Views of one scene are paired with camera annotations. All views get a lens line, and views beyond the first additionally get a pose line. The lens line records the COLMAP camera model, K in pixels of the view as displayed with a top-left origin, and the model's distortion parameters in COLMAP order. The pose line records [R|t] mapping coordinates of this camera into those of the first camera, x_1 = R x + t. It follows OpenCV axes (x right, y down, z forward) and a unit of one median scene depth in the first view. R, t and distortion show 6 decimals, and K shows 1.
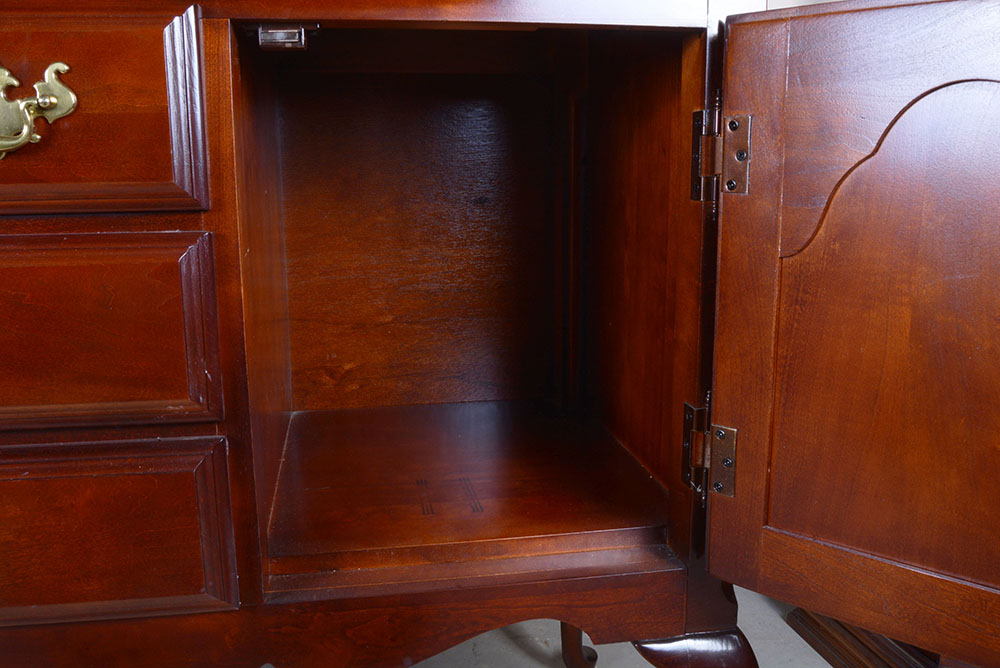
lens RADIAL K [[884.1, 0, 501.6], [0, 884.1, 332.3], [0, 0, 1]] dist [-0.112702, 0.013457]
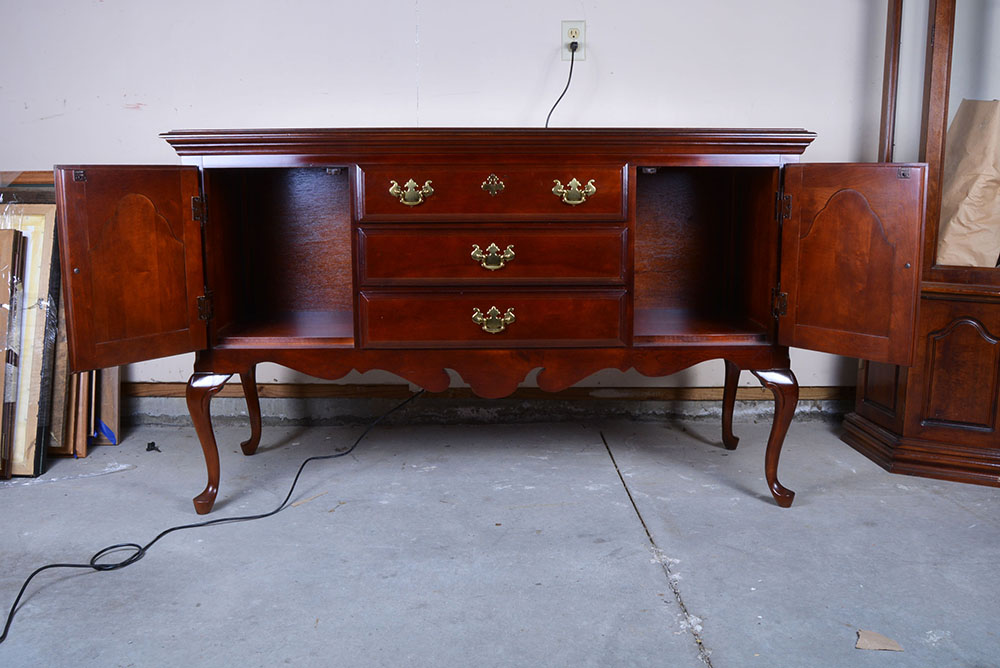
lens RADIAL K [[884.1, 0, 494.3], [0, 884.1, 340.7], [0, 0, 1]] dist [-0.112702, 0.013457]
pose [[0.986489, 0.025785, -0.161783, -0.252352], [-0.025890, 0.999664, 0.001459, 0.298804], [0.161766, 0.002750, 0.986825, -2.222313]]
